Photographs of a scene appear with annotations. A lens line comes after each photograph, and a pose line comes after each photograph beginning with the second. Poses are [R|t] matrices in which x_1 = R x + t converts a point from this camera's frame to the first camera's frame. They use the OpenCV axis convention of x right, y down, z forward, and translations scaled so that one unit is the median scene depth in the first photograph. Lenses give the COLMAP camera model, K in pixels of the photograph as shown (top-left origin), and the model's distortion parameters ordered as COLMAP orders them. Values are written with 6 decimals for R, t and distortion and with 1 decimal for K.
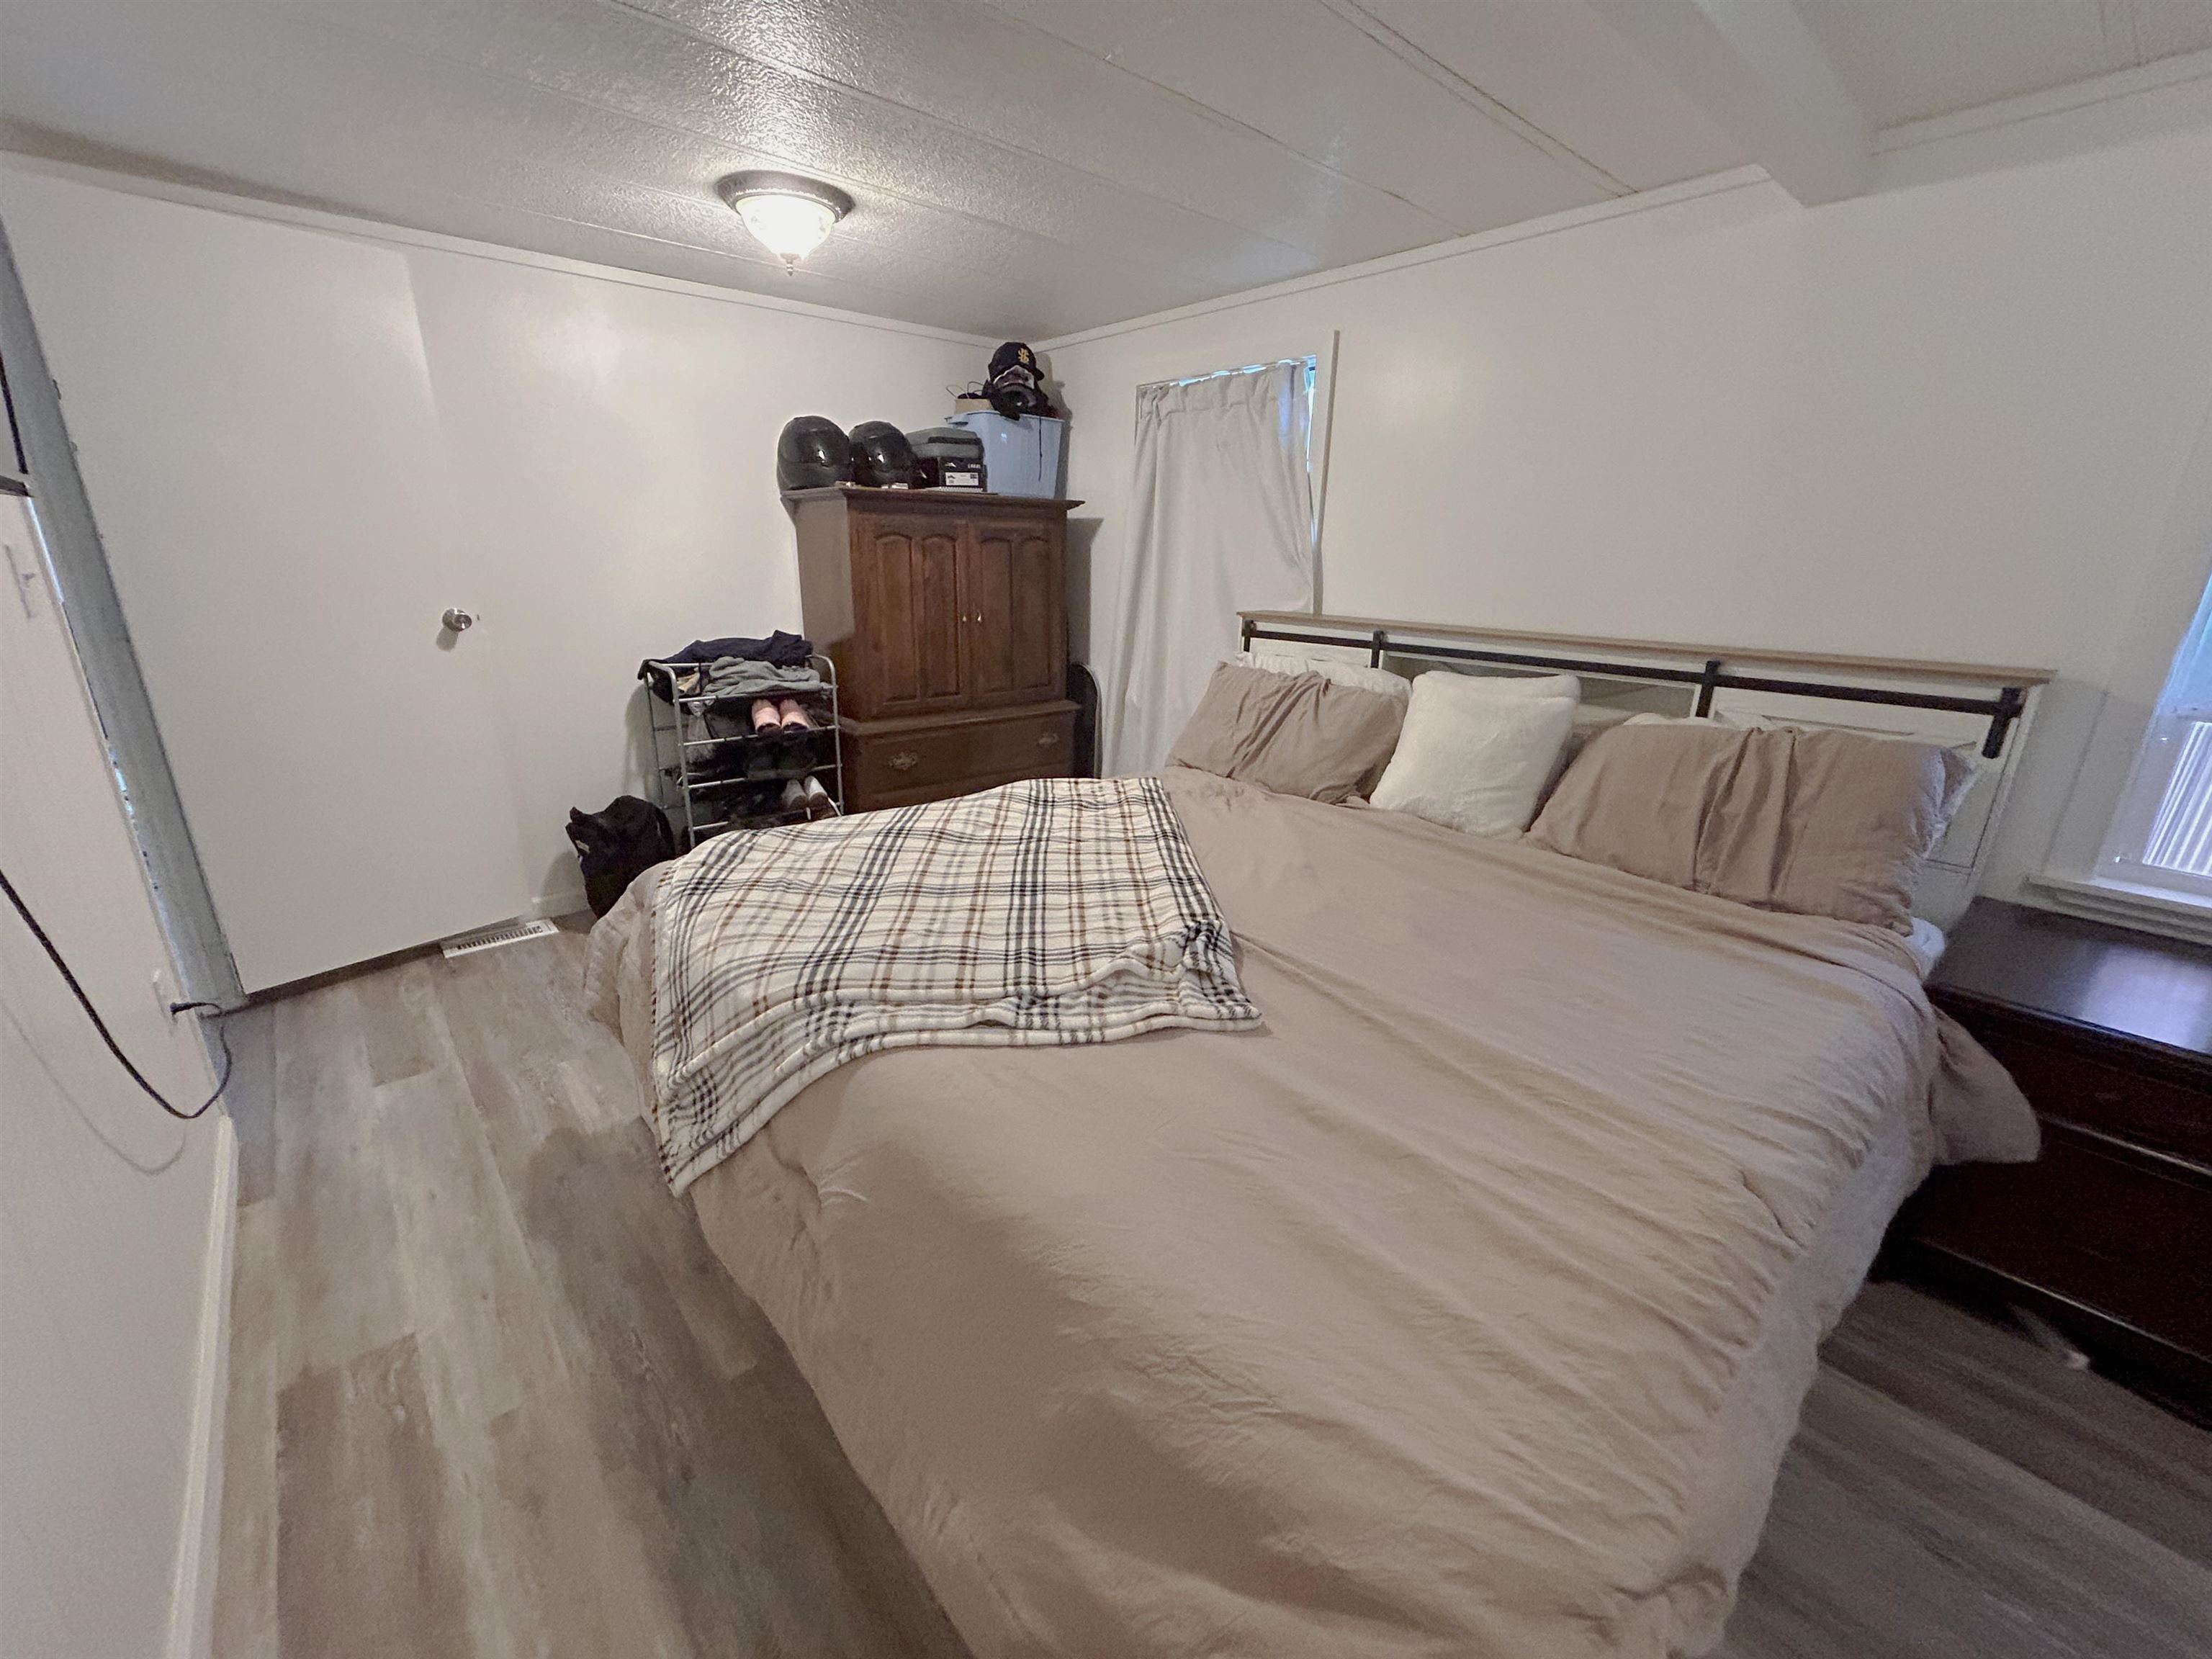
lens RADIAL K [[895.0, 0, 1100.7], [0, 895.0, 832.5], [0, 0, 1]] dist [-0.001342, -0.000047]
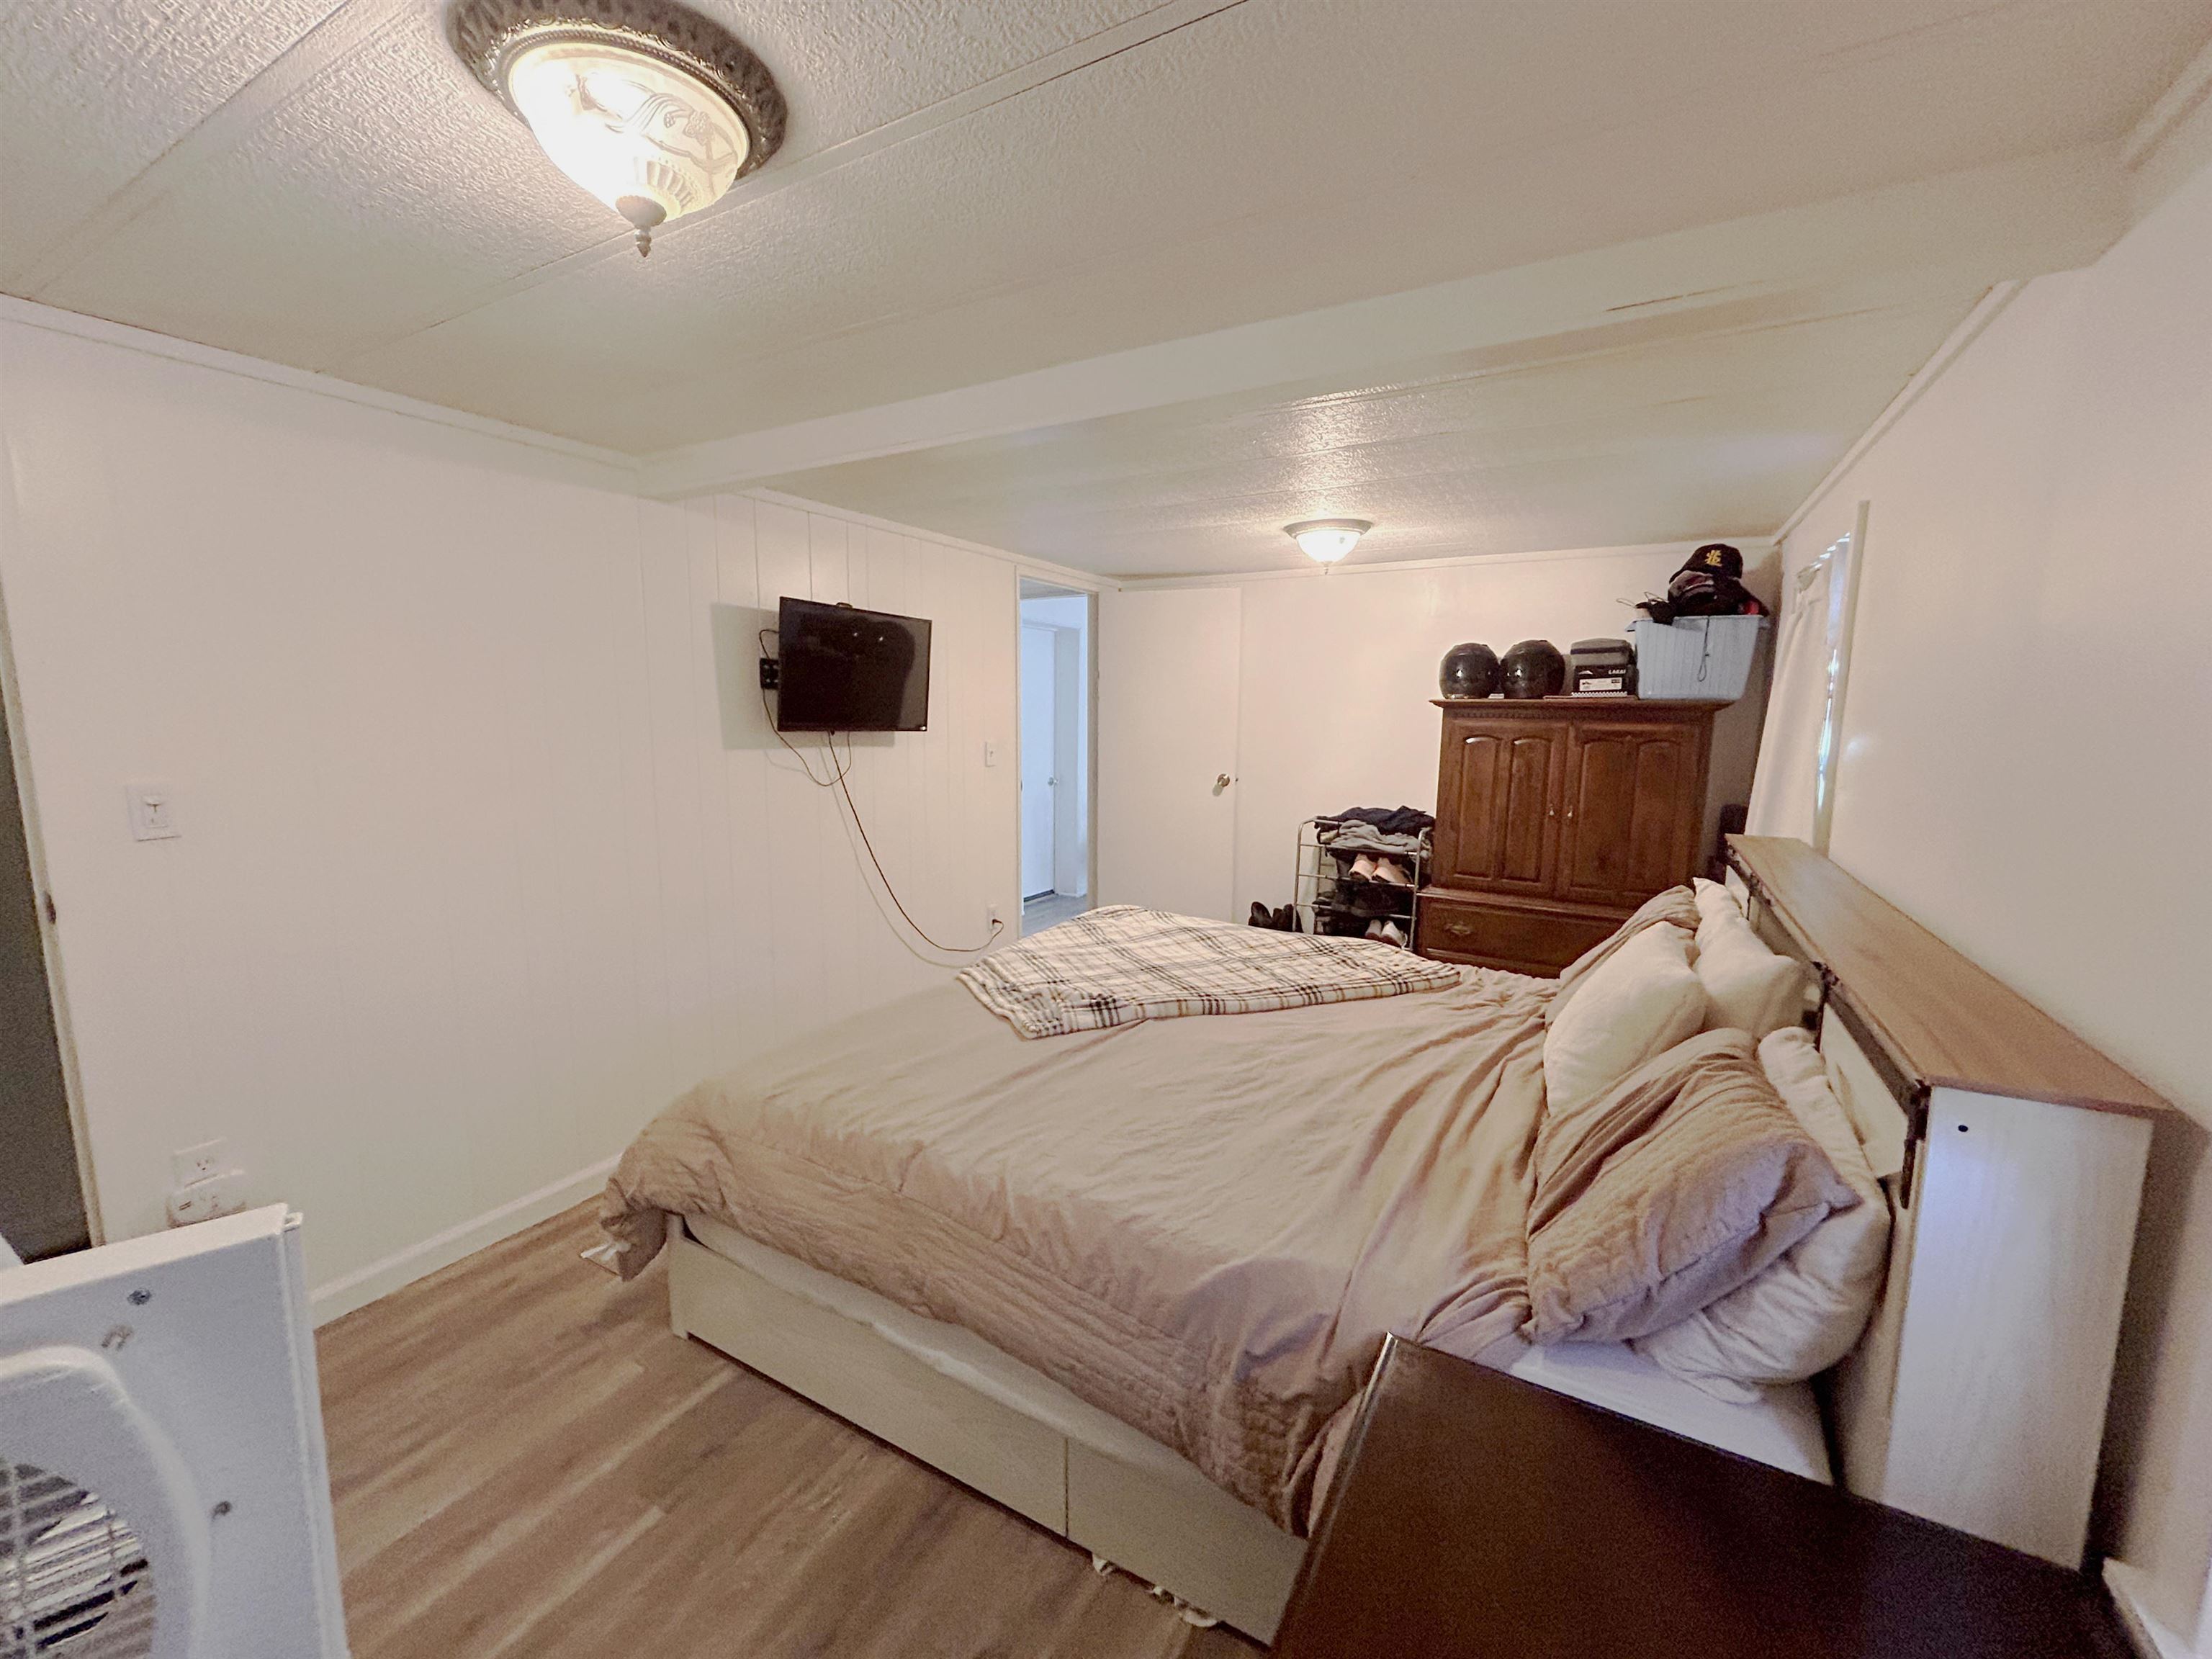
lens RADIAL K [[895.0, 0, 1103.7], [0, 895.0, 829.1], [0, 0, 1]] dist [-0.001342, -0.000047]
pose [[0.327397, 0.116949, -0.937622, 0.701465], [-0.290932, 0.956579, 0.017726, -0.091301], [0.898983, 0.266981, 0.347205, 0.176836]]
